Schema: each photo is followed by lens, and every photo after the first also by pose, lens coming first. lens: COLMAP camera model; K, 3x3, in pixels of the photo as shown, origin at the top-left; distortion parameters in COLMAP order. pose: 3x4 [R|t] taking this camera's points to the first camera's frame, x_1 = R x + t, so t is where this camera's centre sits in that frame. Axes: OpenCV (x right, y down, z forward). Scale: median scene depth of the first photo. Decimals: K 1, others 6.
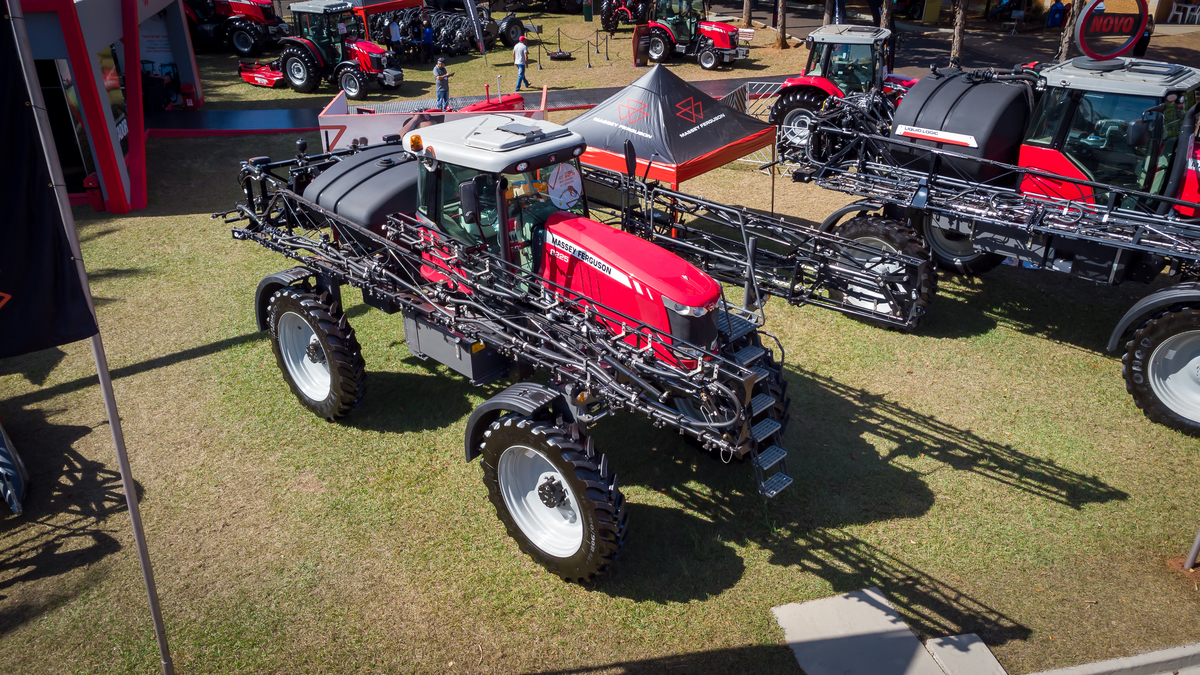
lens RADIAL K [[897.1, 0, 596.2], [0, 897.1, 338.0], [0, 0, 1]] dist [0.012687, 0.076033]
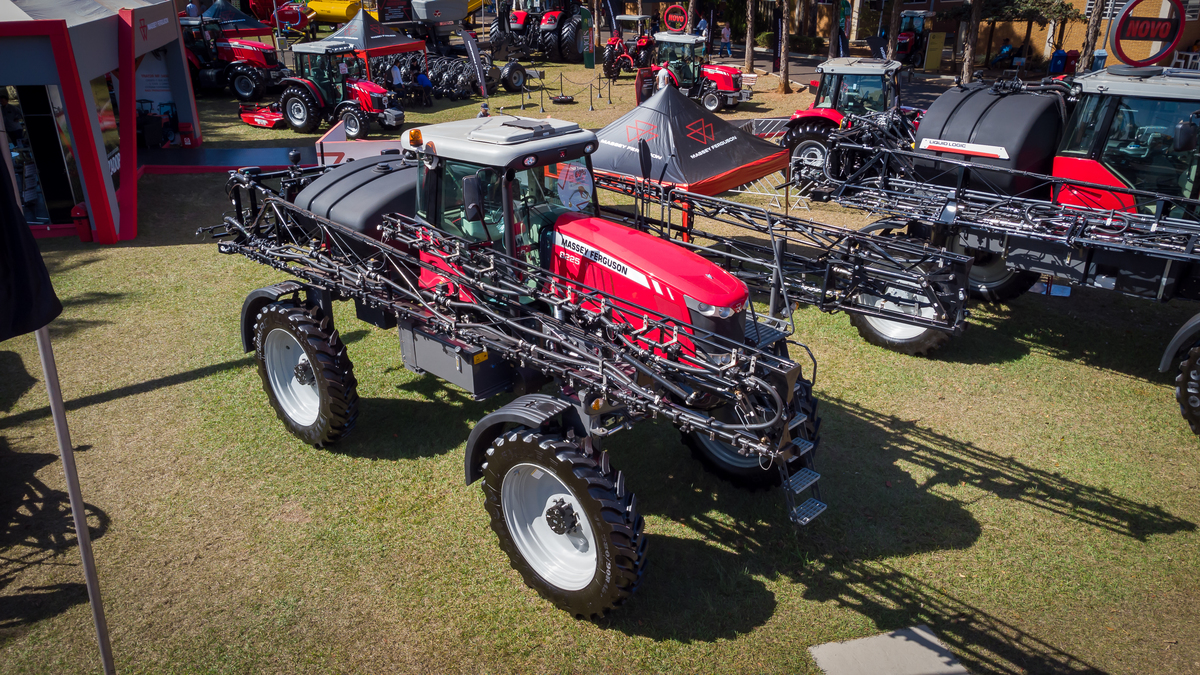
lens RADIAL K [[897.1, 0, 596.2], [0, 897.1, 338.0], [0, 0, 1]] dist [0.012687, 0.076033]
pose [[0.999999, 0.000362, 0.001566, -0.012682], [-0.000260, 0.997914, -0.064560, 0.040762], [-0.001586, 0.064559, 0.997913, 0.072873]]
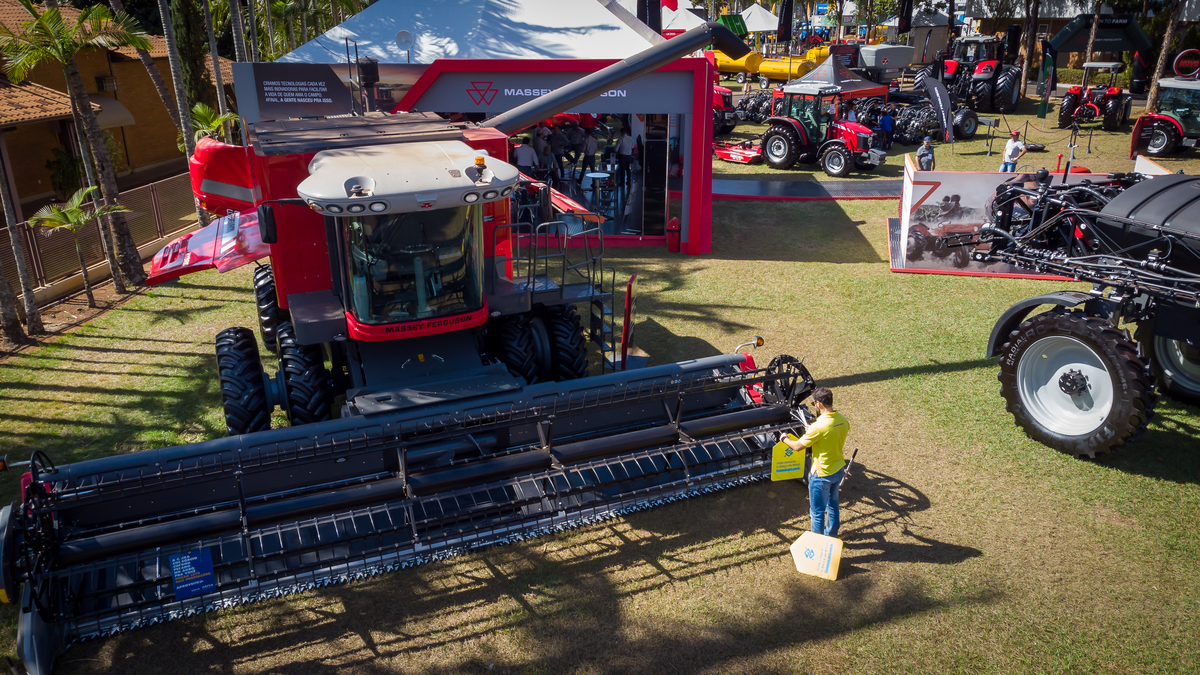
lens RADIAL K [[897.1, 0, 596.2], [0, 897.1, 338.0], [0, 0, 1]] dist [0.012687, 0.076033]
pose [[0.951626, 0.104965, -0.288774, -0.533009], [-0.139262, 0.985107, -0.100851, 0.138090], [0.273887, 0.136188, 0.952071, -0.044622]]
